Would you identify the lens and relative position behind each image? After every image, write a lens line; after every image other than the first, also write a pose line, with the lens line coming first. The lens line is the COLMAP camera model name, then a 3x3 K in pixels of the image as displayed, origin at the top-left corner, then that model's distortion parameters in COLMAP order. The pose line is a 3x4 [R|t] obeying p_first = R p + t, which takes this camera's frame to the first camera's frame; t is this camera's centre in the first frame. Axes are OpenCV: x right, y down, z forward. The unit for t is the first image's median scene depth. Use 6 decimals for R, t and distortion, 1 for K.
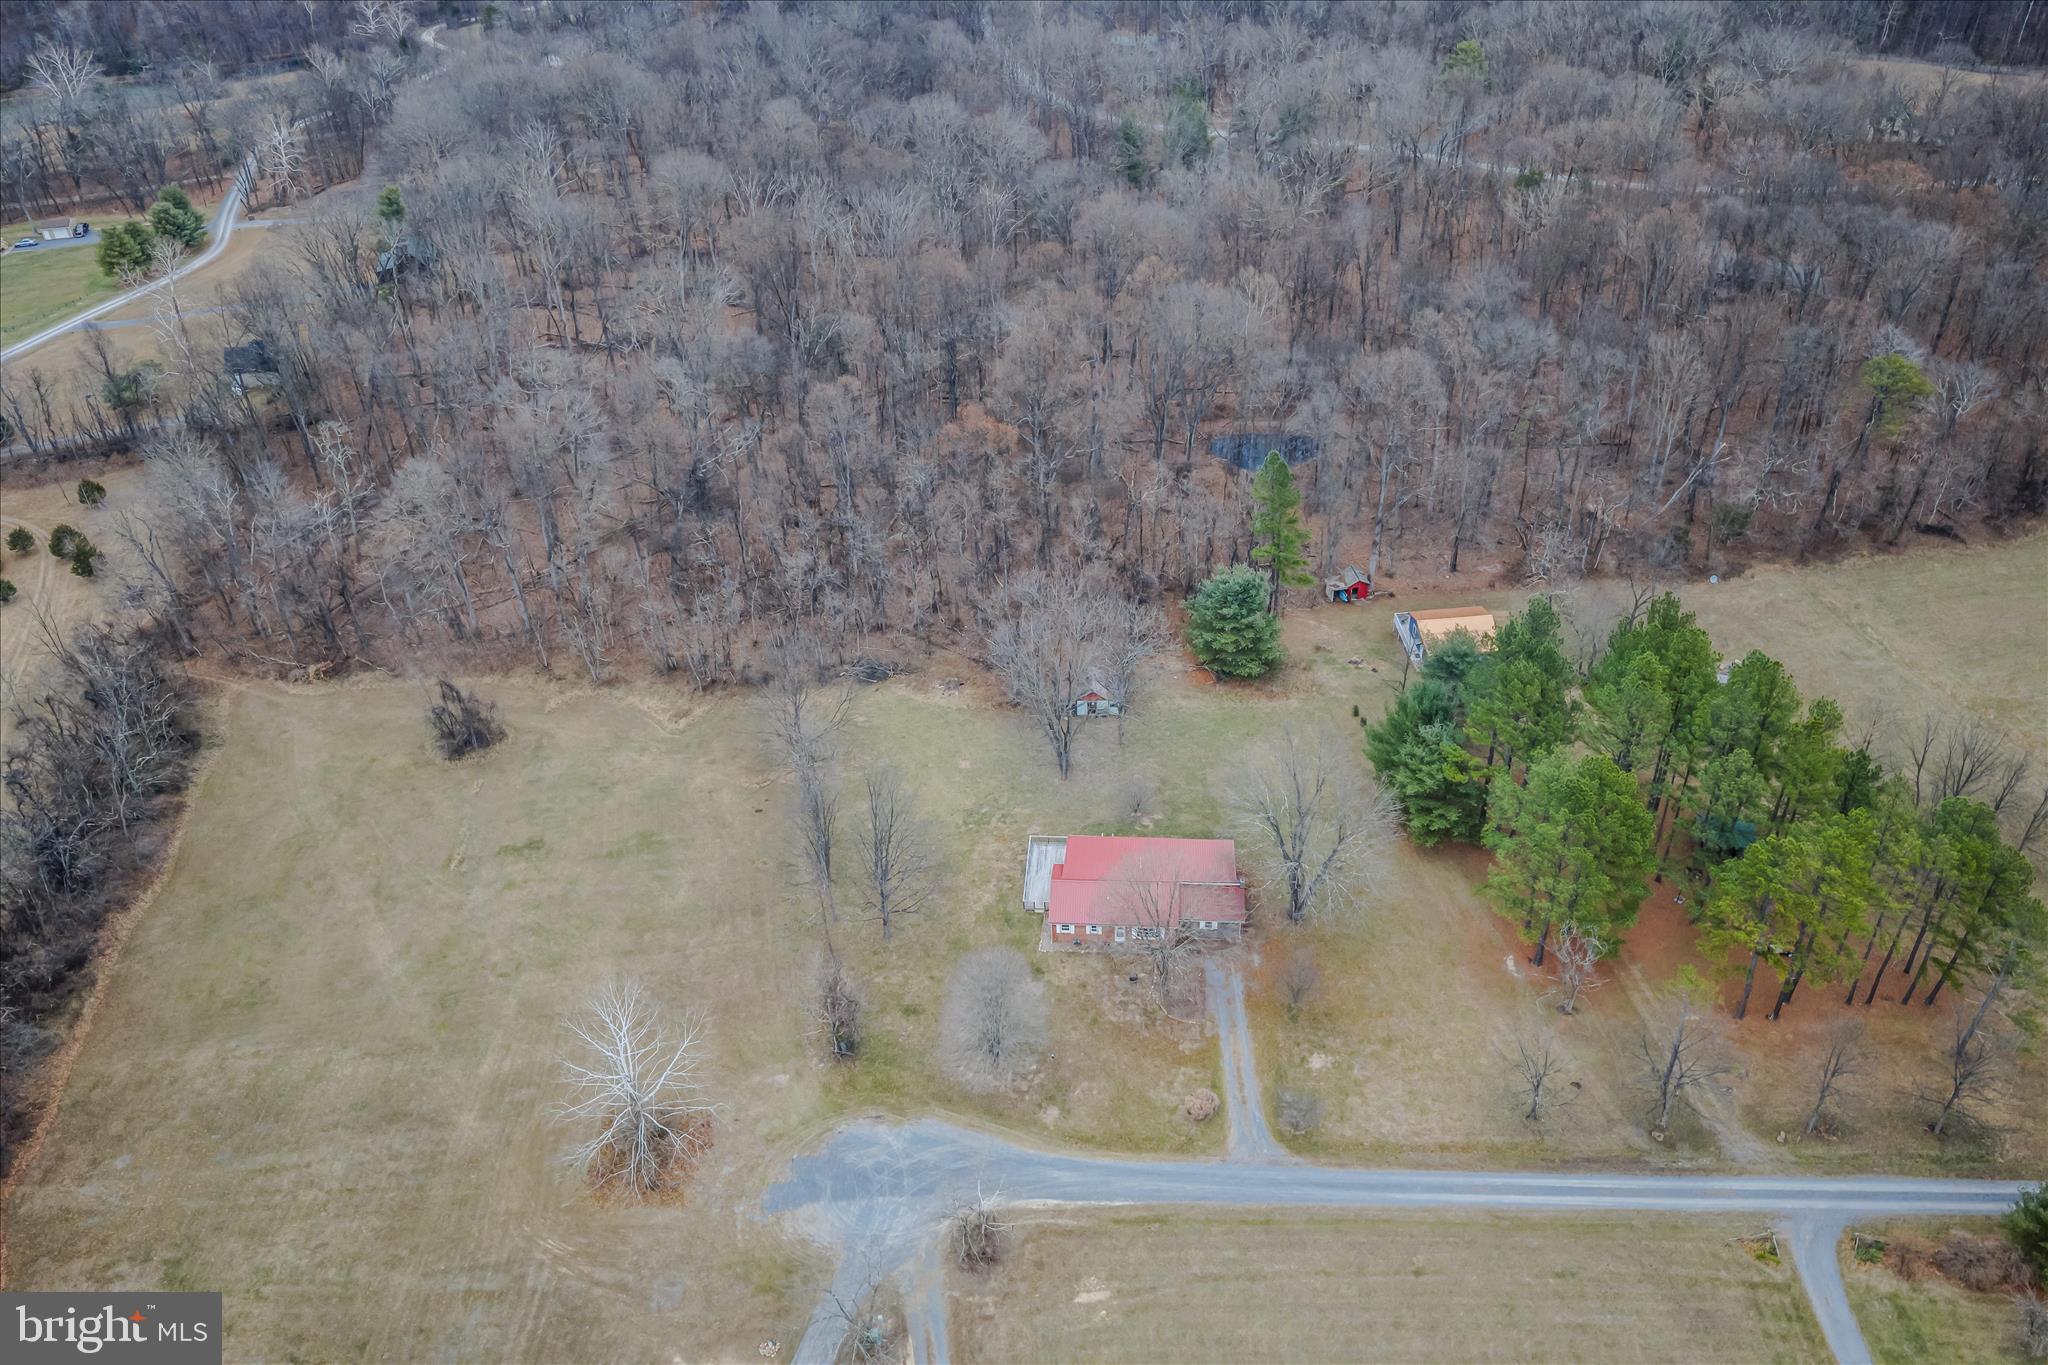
lens RADIAL K [[1692.7, 0, 1030.4], [0, 1692.7, 674.2], [0, 0, 1]] dist [0.027808, -0.053017]
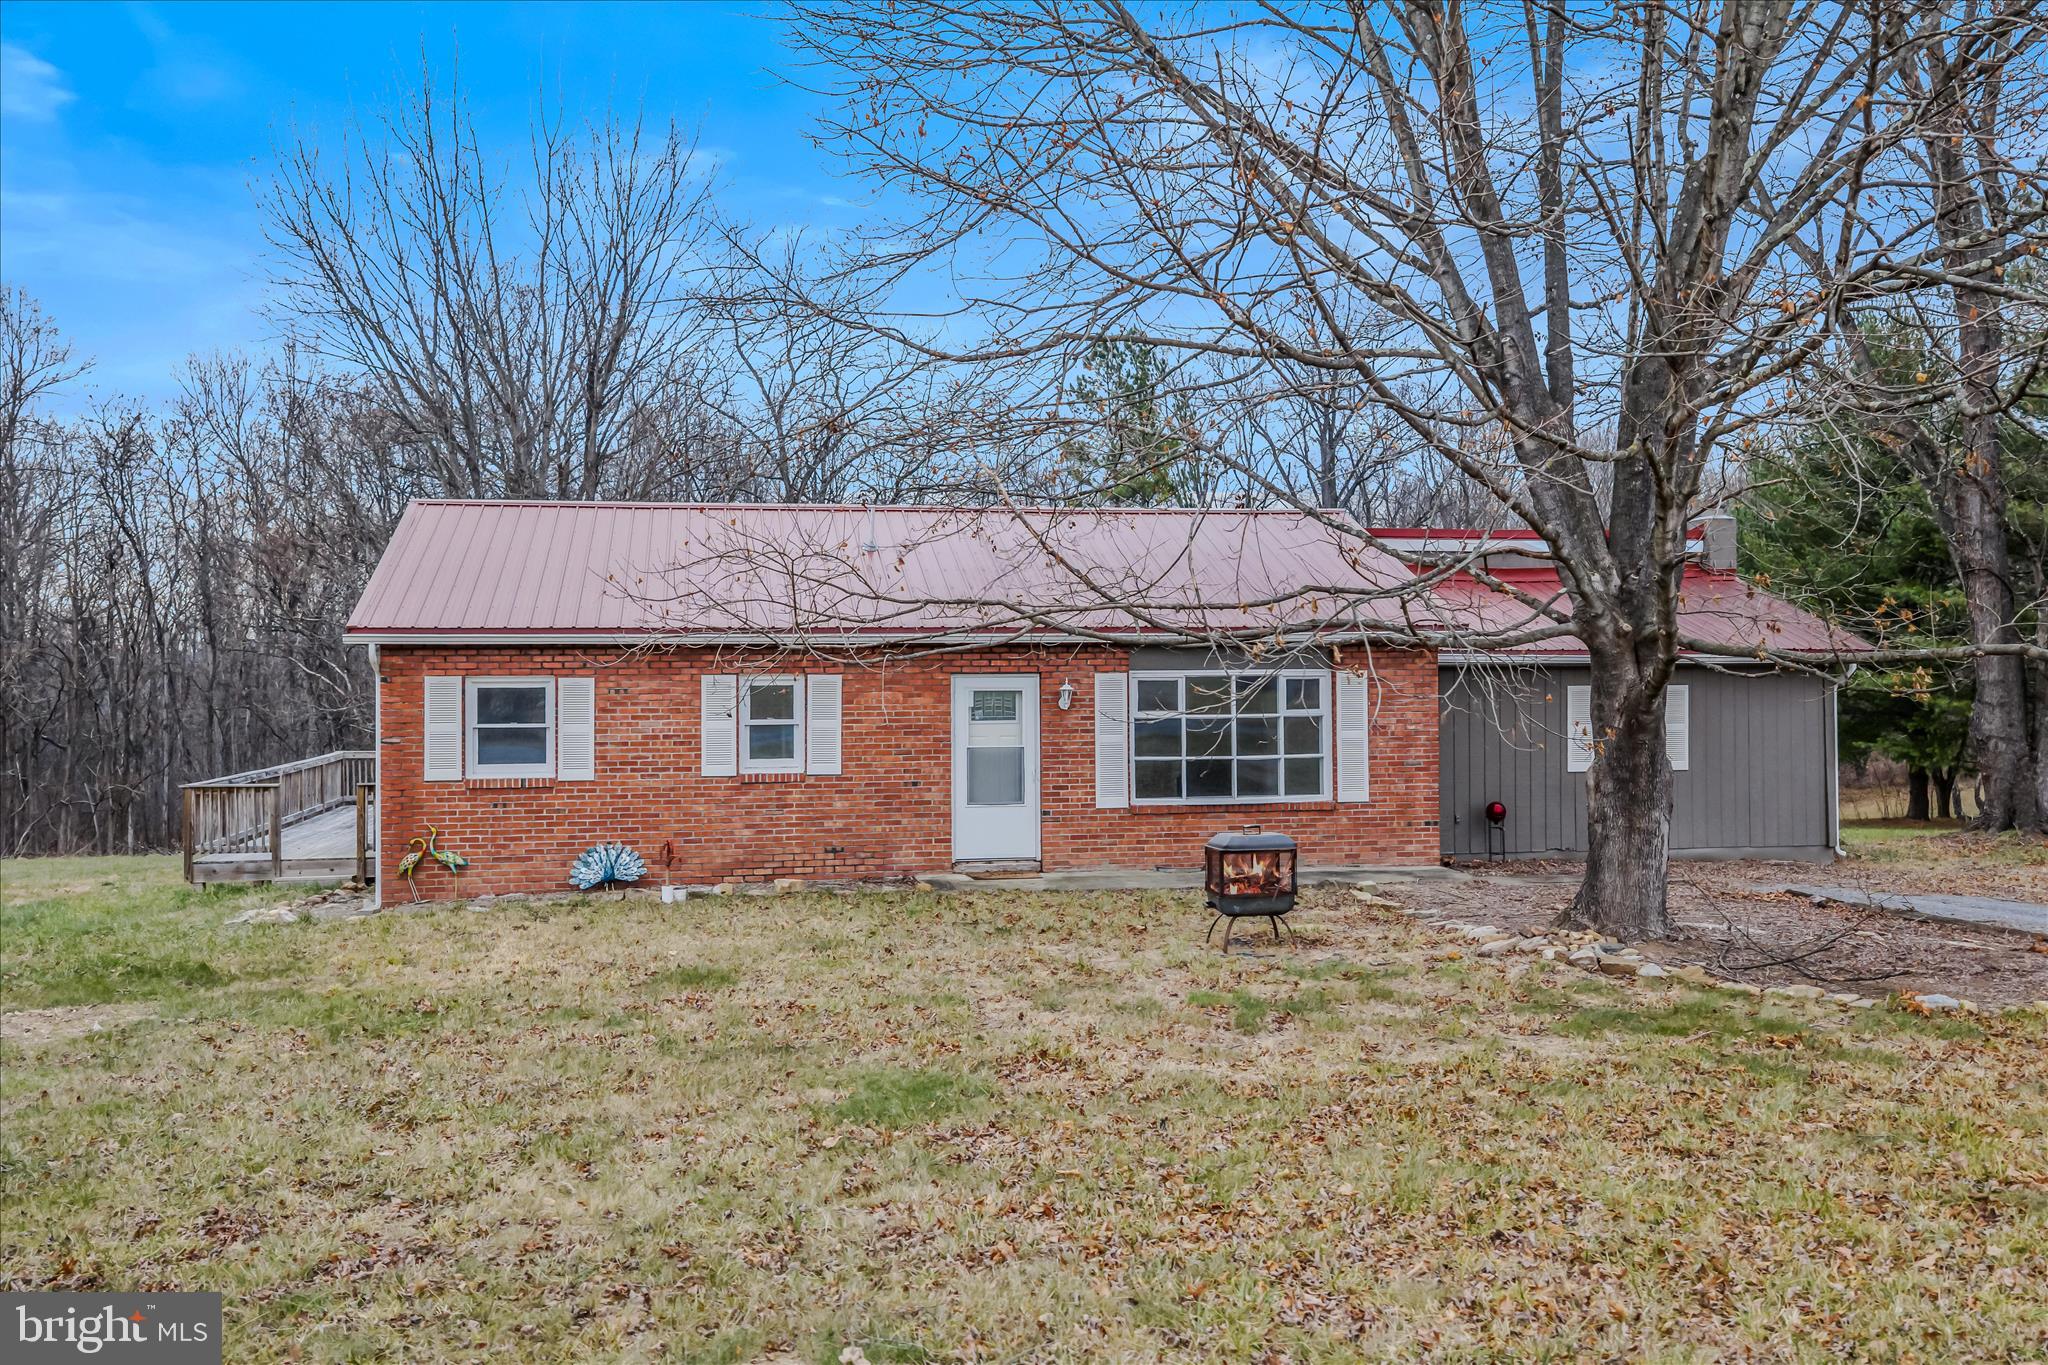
lens RADIAL K [[1692.7, 0, 1030.4], [0, 1692.7, 674.2], [0, 0, 1]] dist [0.027808, -0.053017]
pose [[0.965777, 0.025465, 0.258122, 0.027119], [0.138541, 0.790668, -0.596365, 0.238948], [-0.219275, 0.611716, 0.760080, 0.991250]]
